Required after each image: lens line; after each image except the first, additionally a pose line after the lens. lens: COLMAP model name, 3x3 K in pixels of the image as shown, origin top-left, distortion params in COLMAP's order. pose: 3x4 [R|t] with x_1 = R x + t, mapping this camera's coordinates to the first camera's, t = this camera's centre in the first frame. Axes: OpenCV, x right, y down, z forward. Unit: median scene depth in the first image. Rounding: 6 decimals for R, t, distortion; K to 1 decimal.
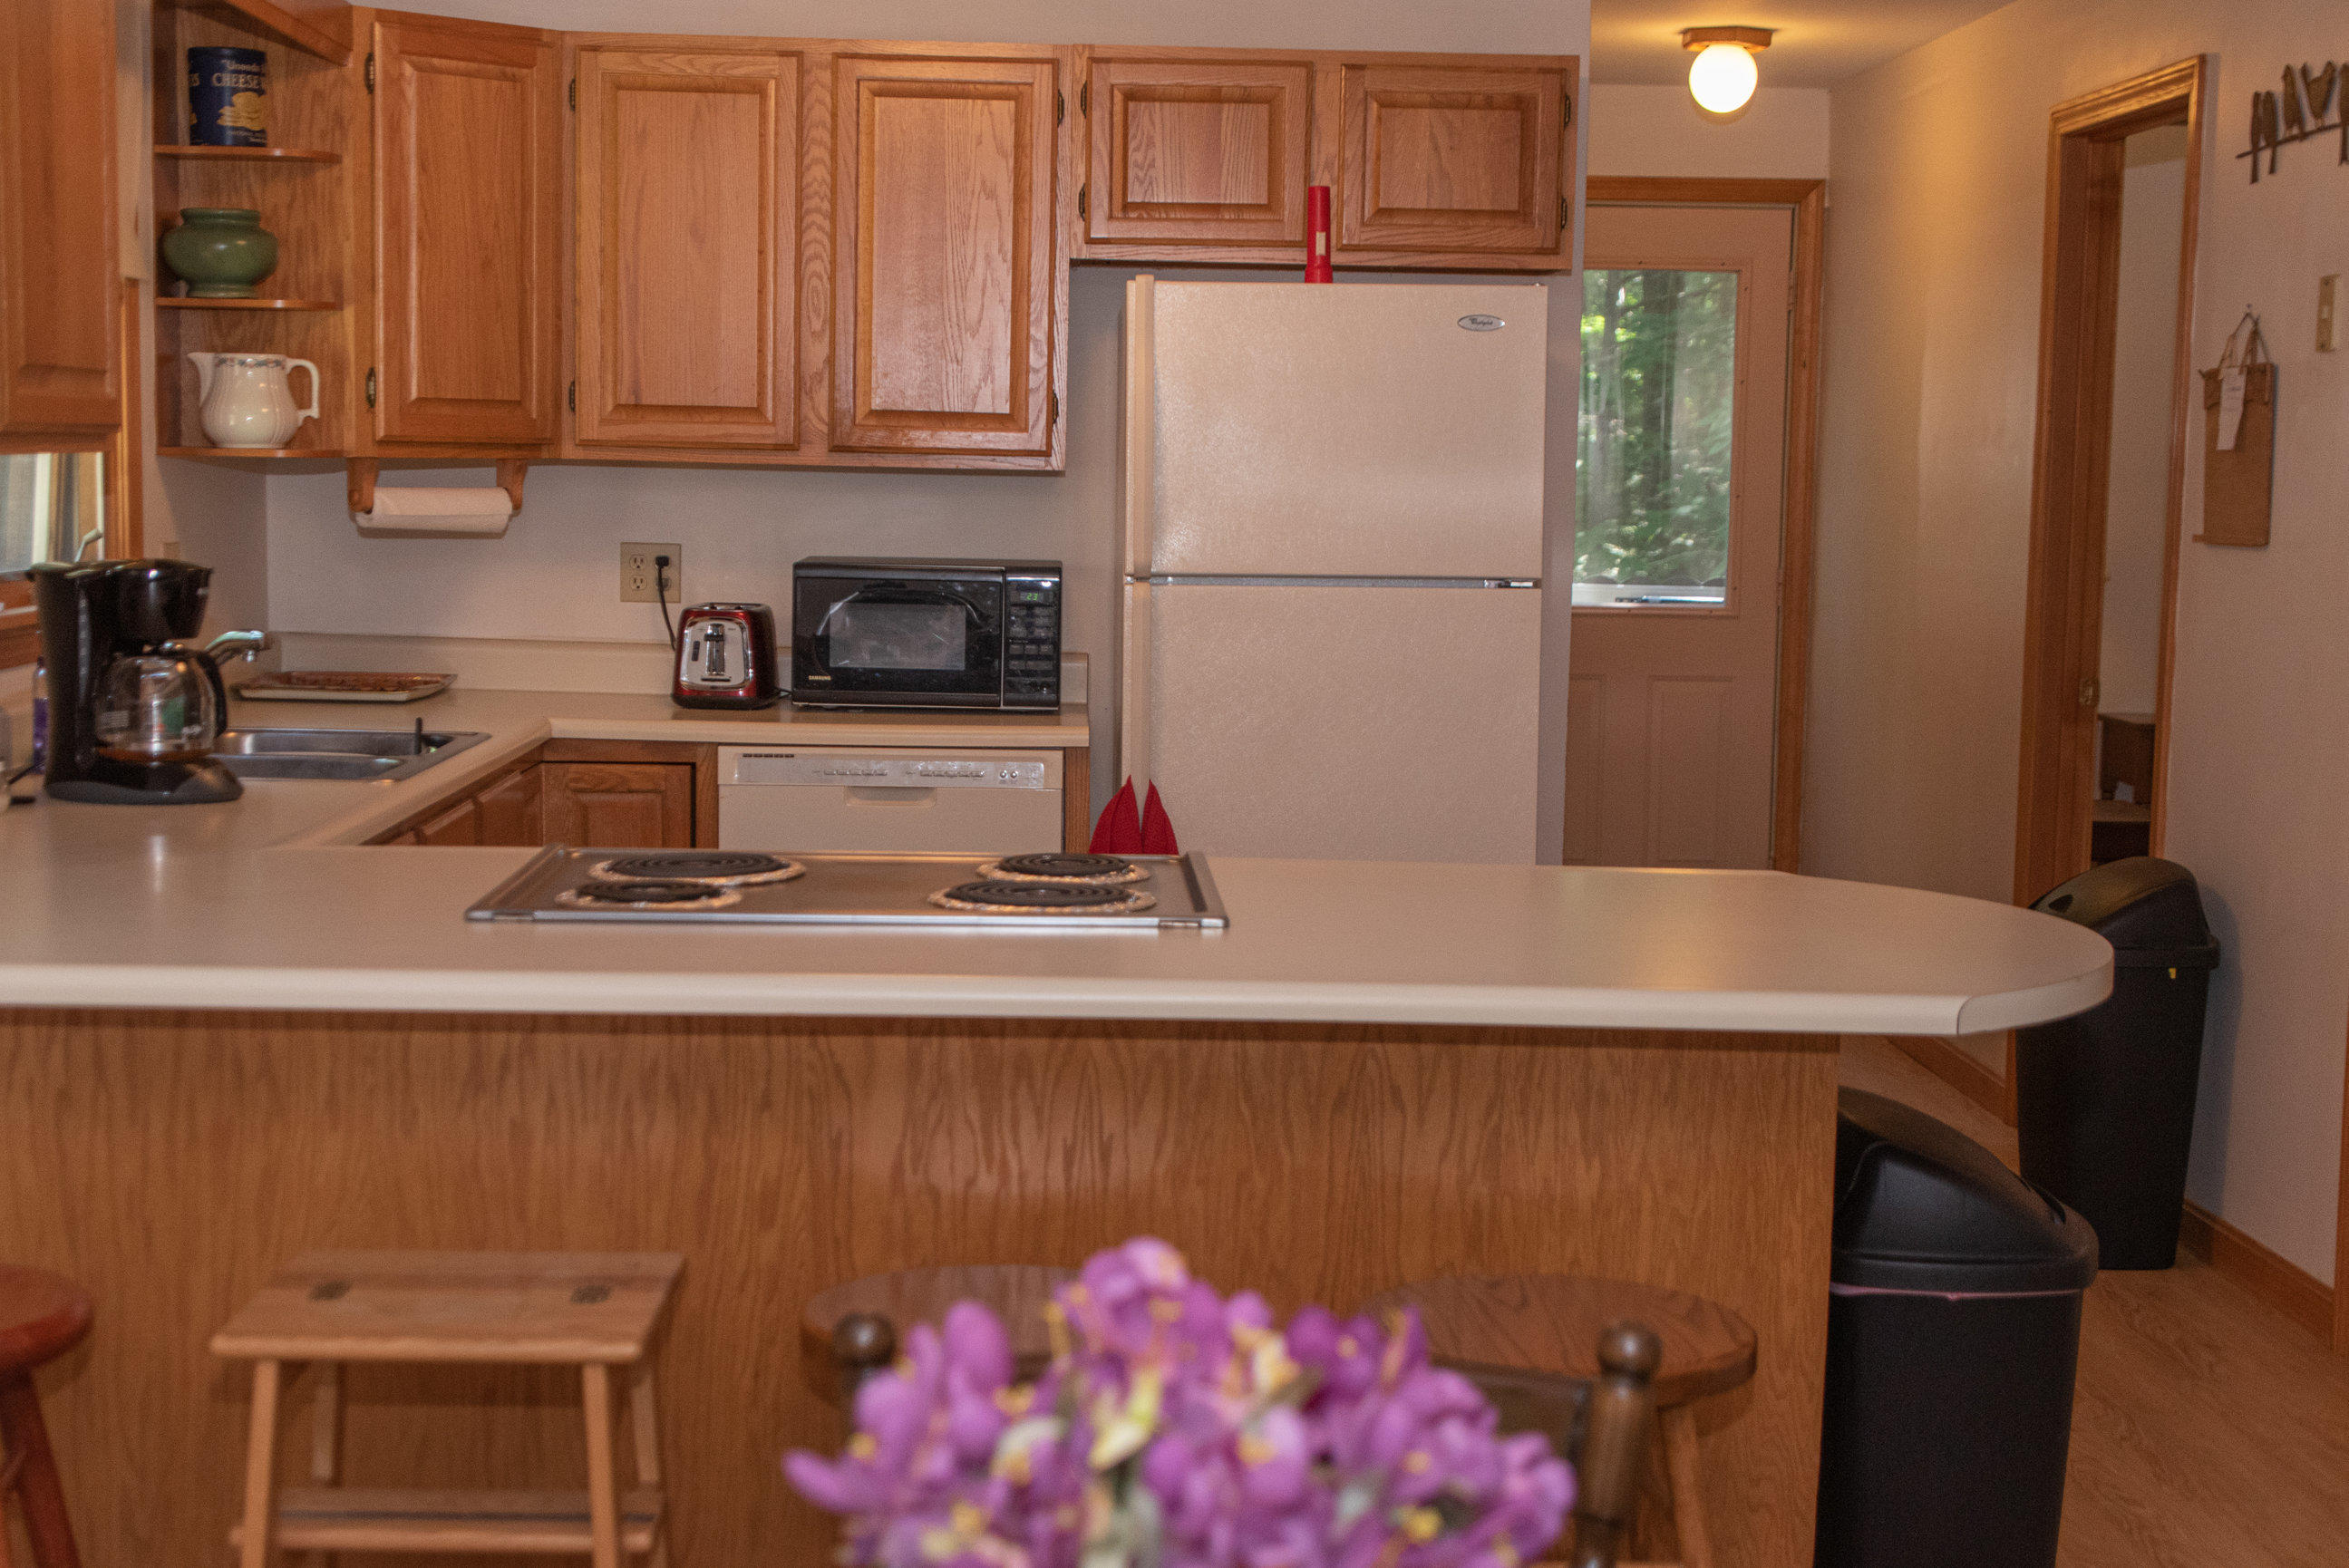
lens RADIAL K [[3124.2, 0, 1167.7], [0, 3124.2, 774.5], [0, 0, 1]] dist [0.005892, 0.000000]
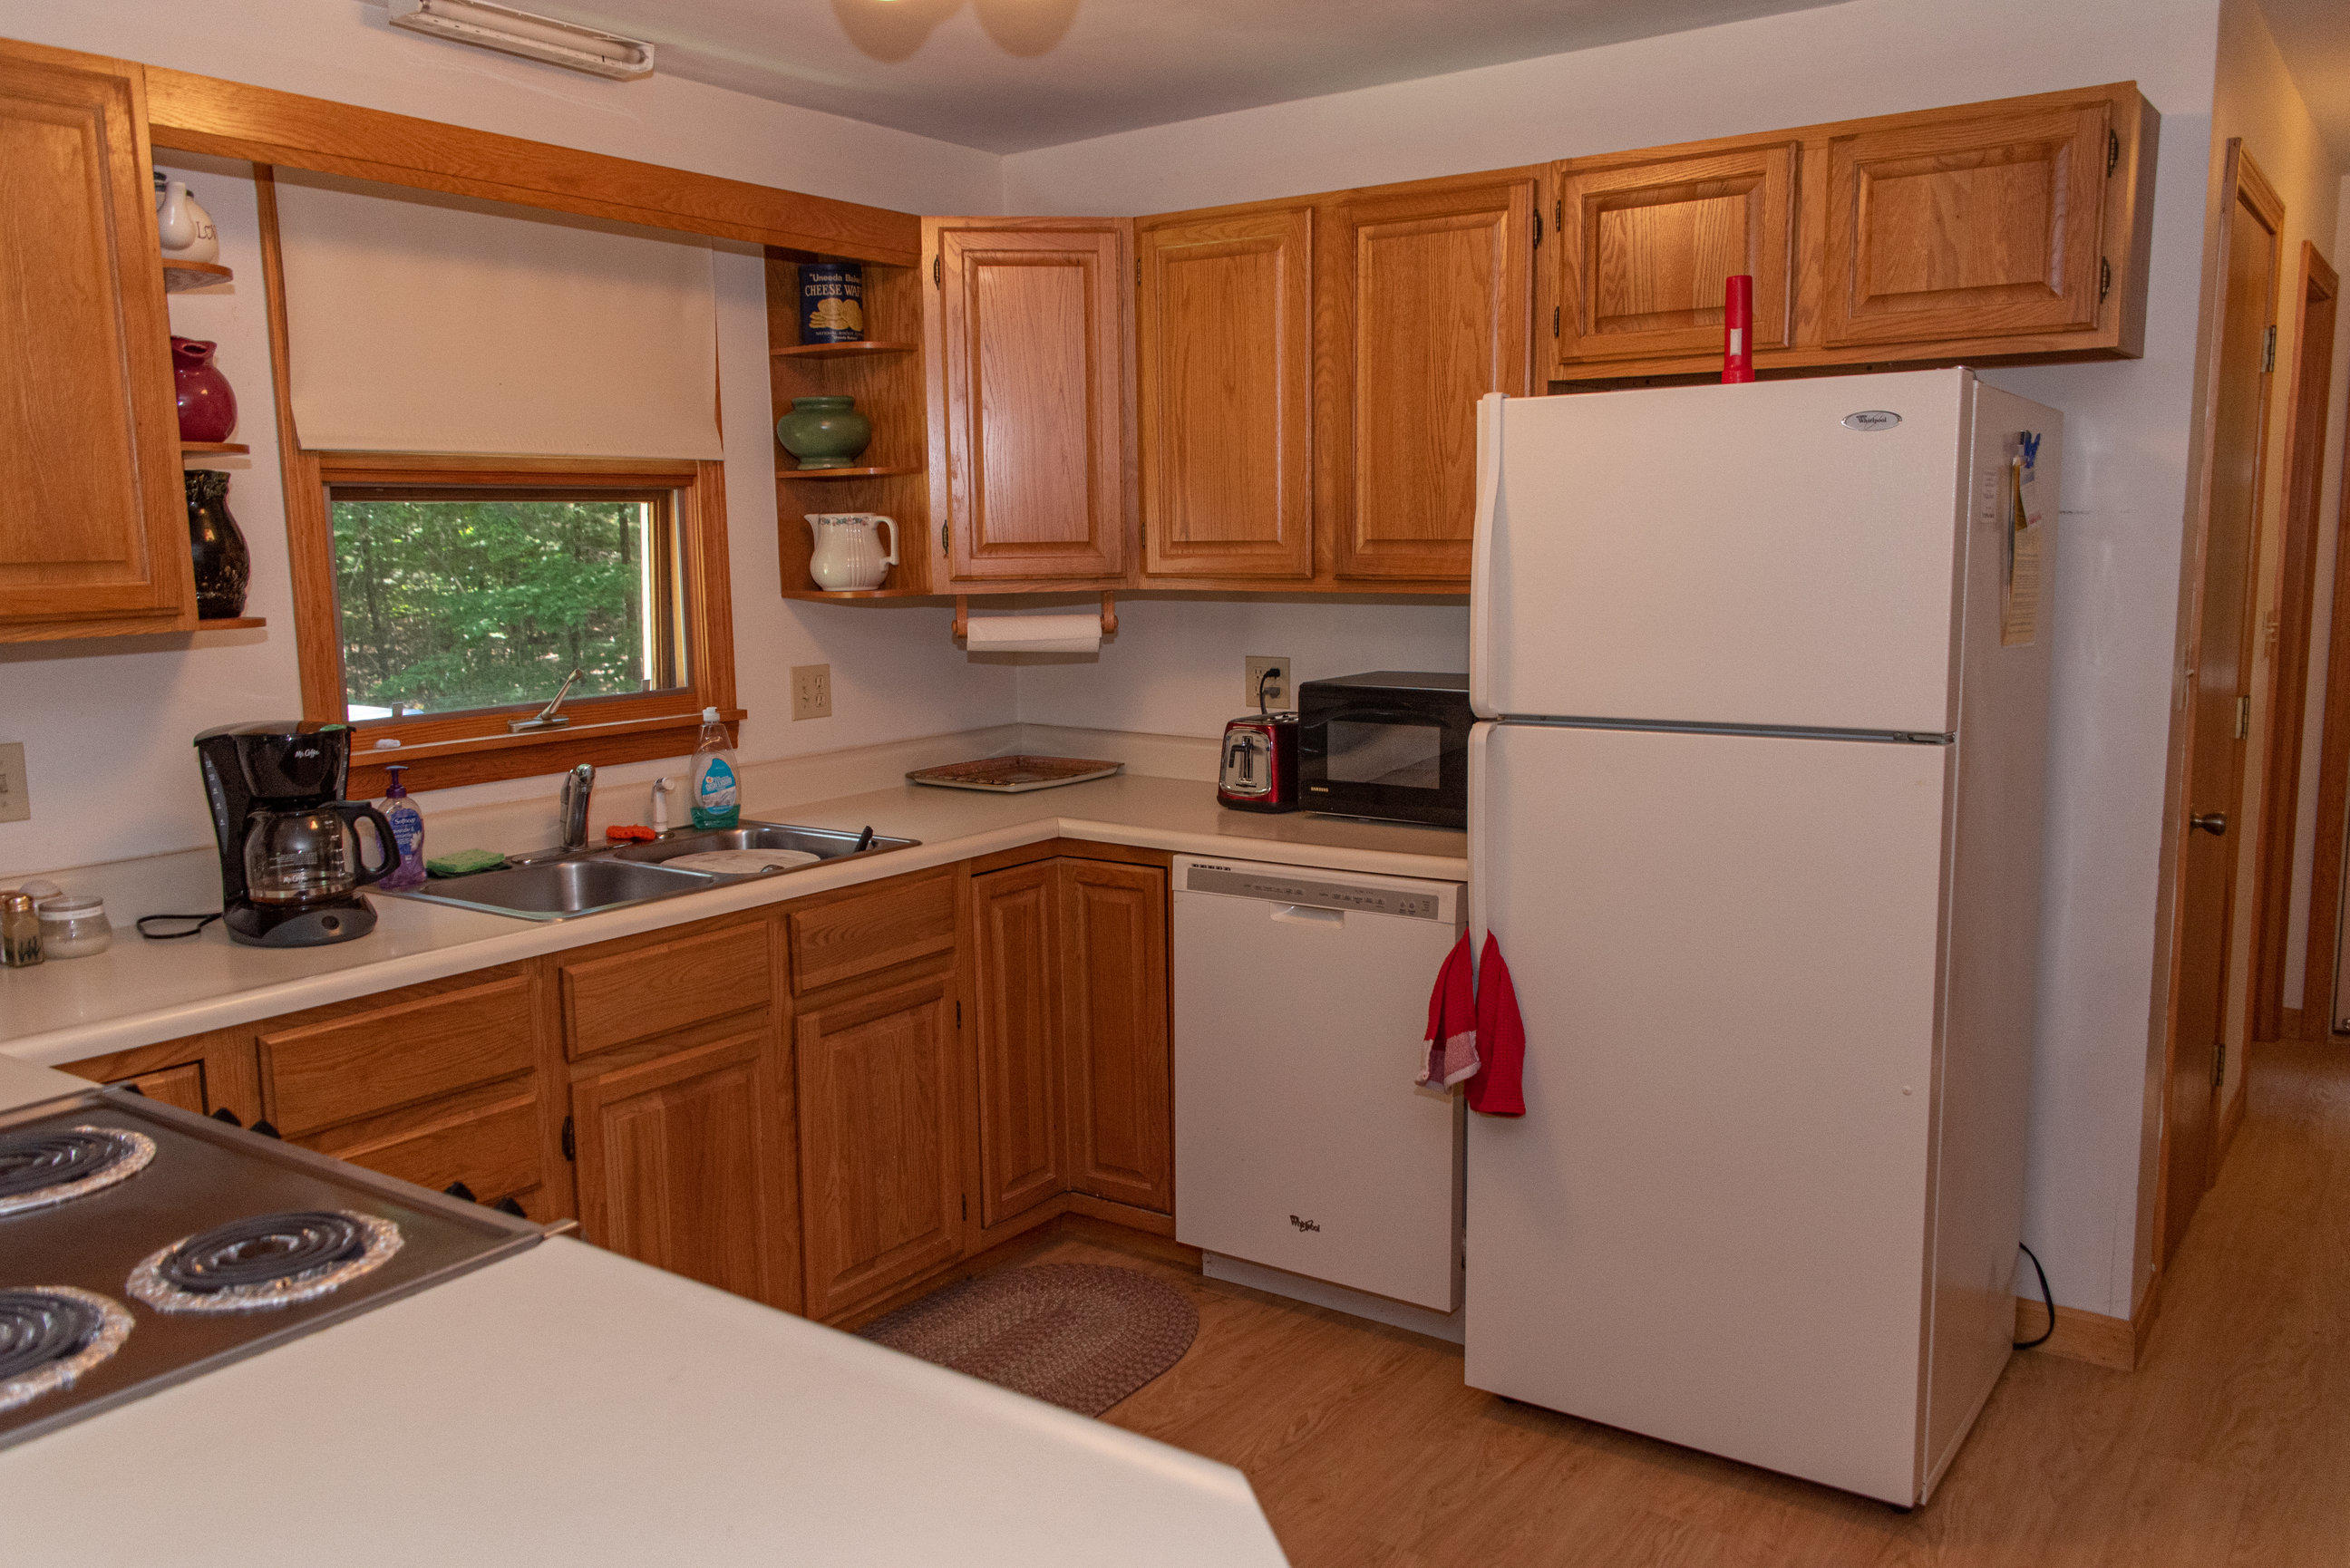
lens RADIAL K [[1838.5, 0, 1181.6], [0, 1838.5, 789.3], [0, 0, 1]] dist [0.009572, 0.012387]
pose [[0.802561, 0.052130, -0.594288, 0.231094], [-0.030943, 0.998471, 0.045798, -0.059009], [0.595767, -0.018367, 0.802947, 0.461188]]
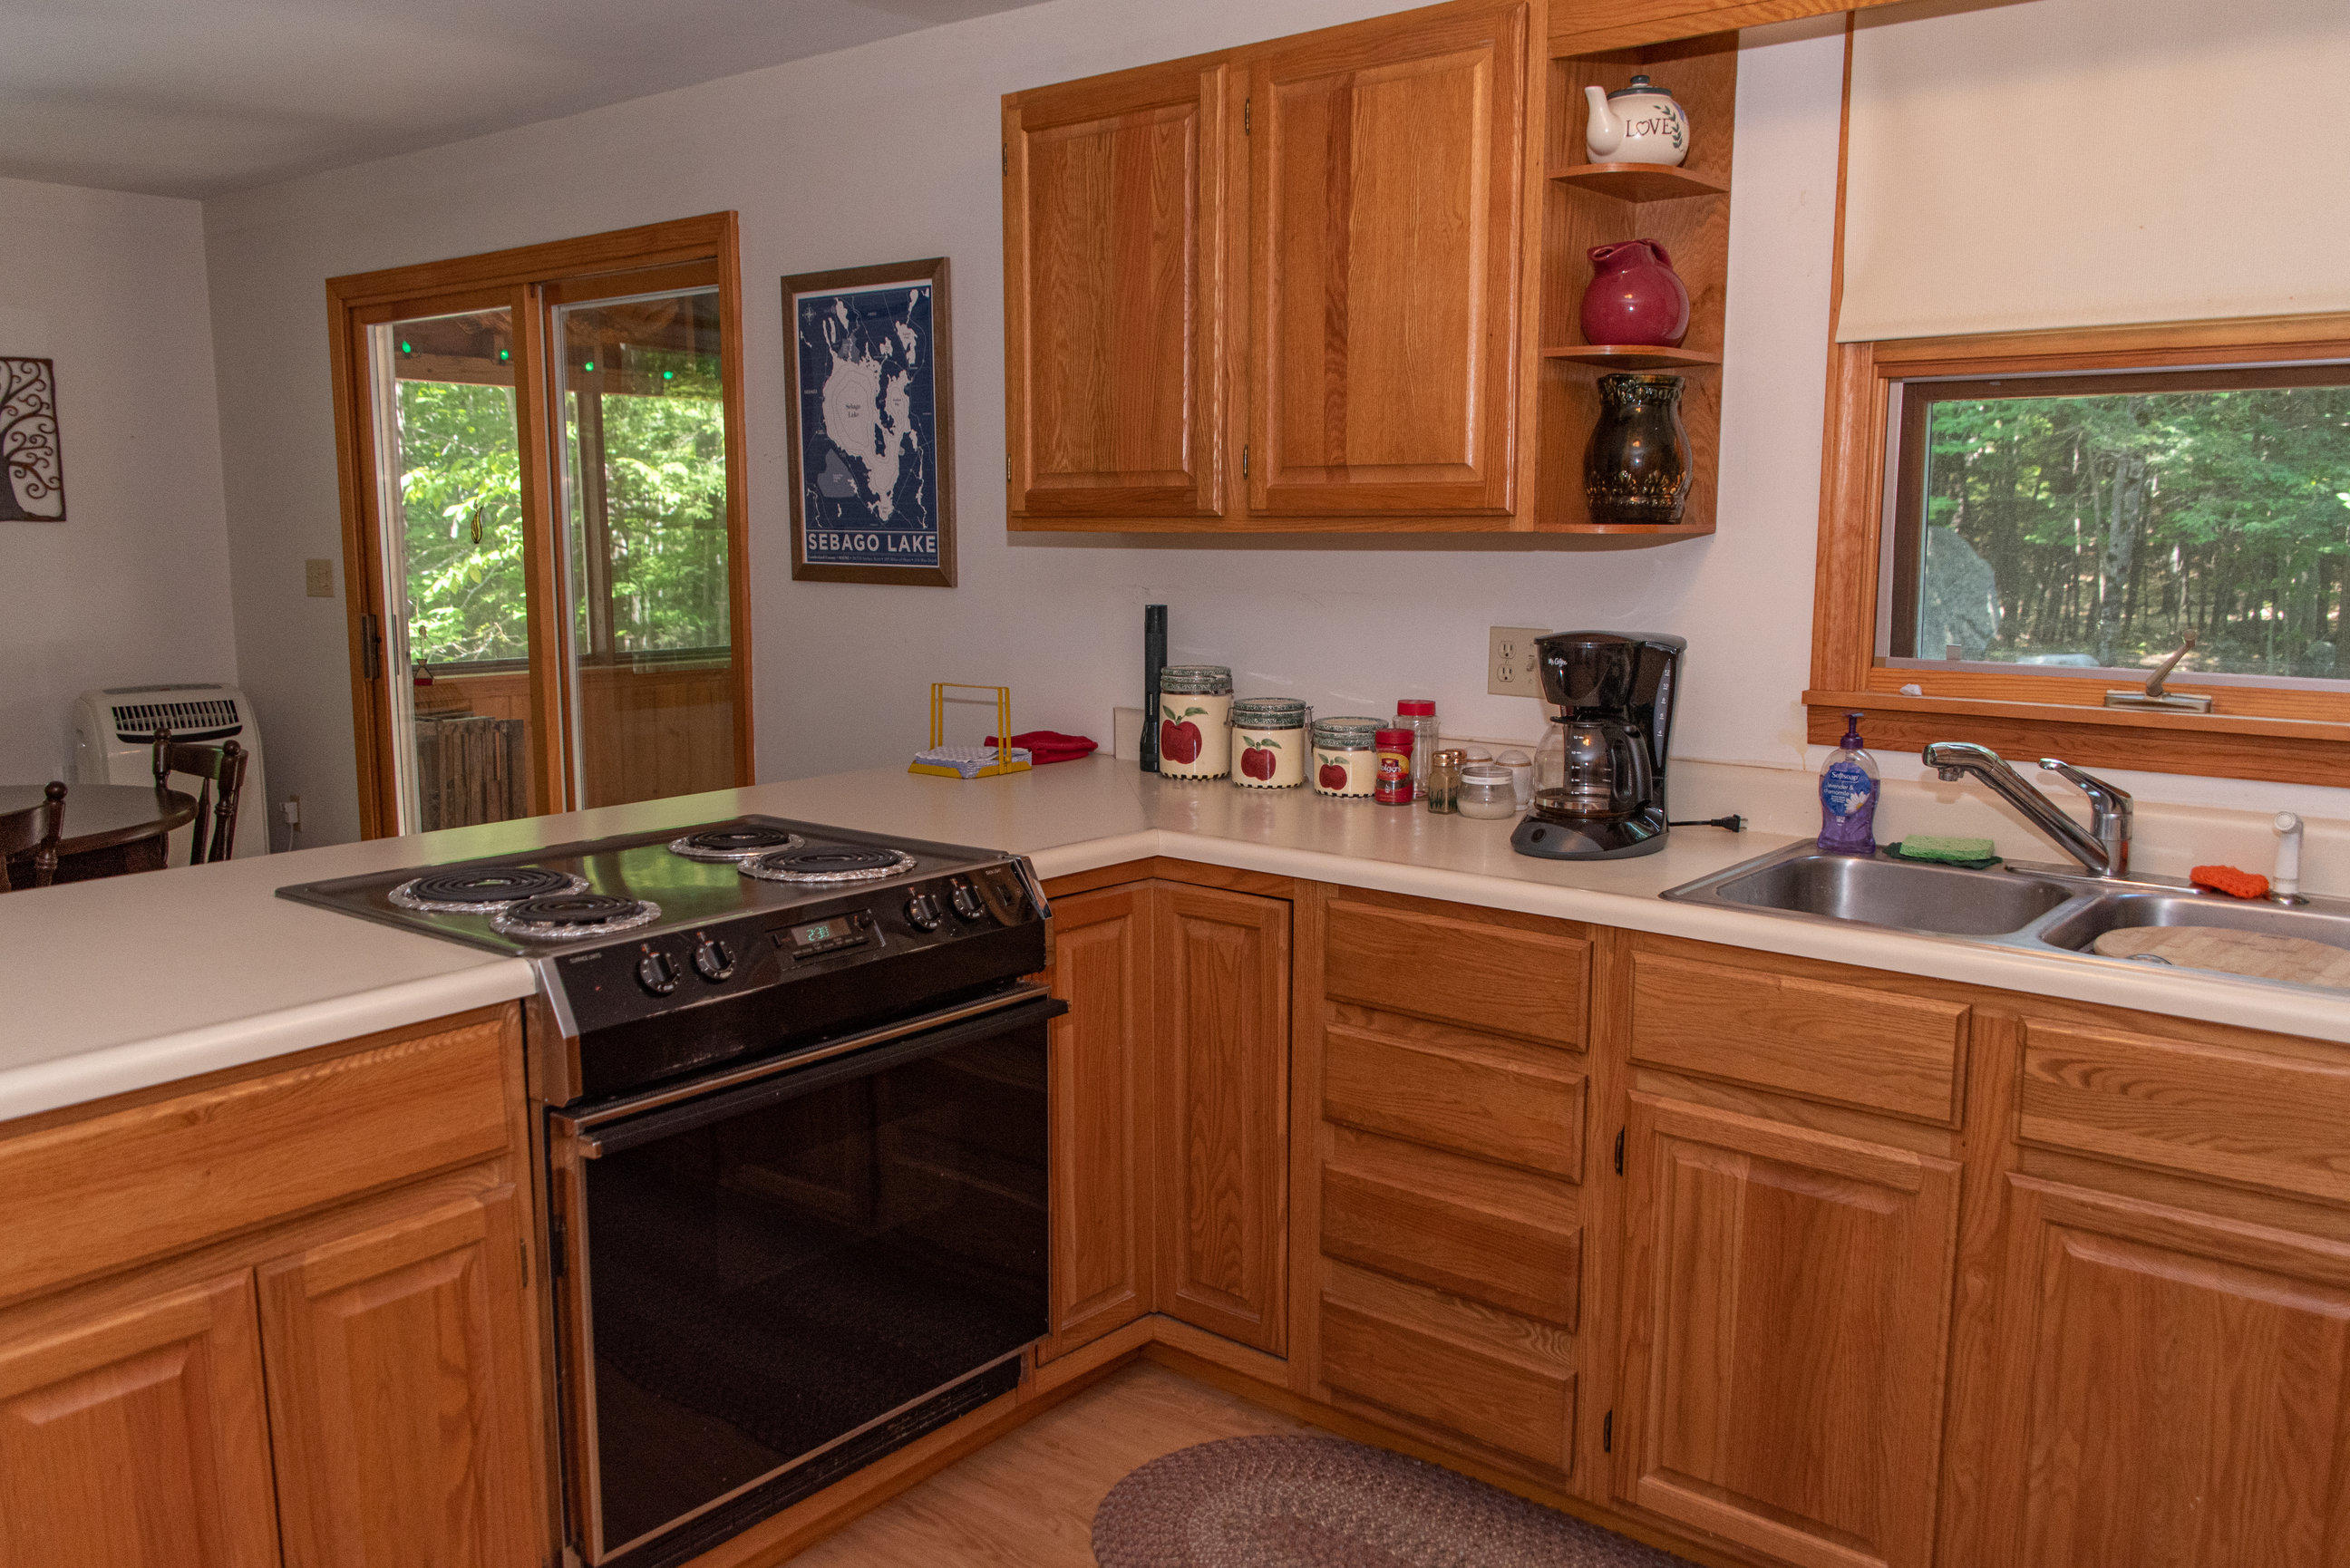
lens RADIAL K [[1838.5, 0, 1166.8], [0, 1838.5, 805.3], [0, 0, 1]] dist [0.009572, 0.012387]
pose [[-0.655842, 0.100221, -0.748216, 0.184259], [-0.089579, 0.973813, 0.208959, -0.091294], [0.749565, 0.204068, -0.629689, 0.916821]]
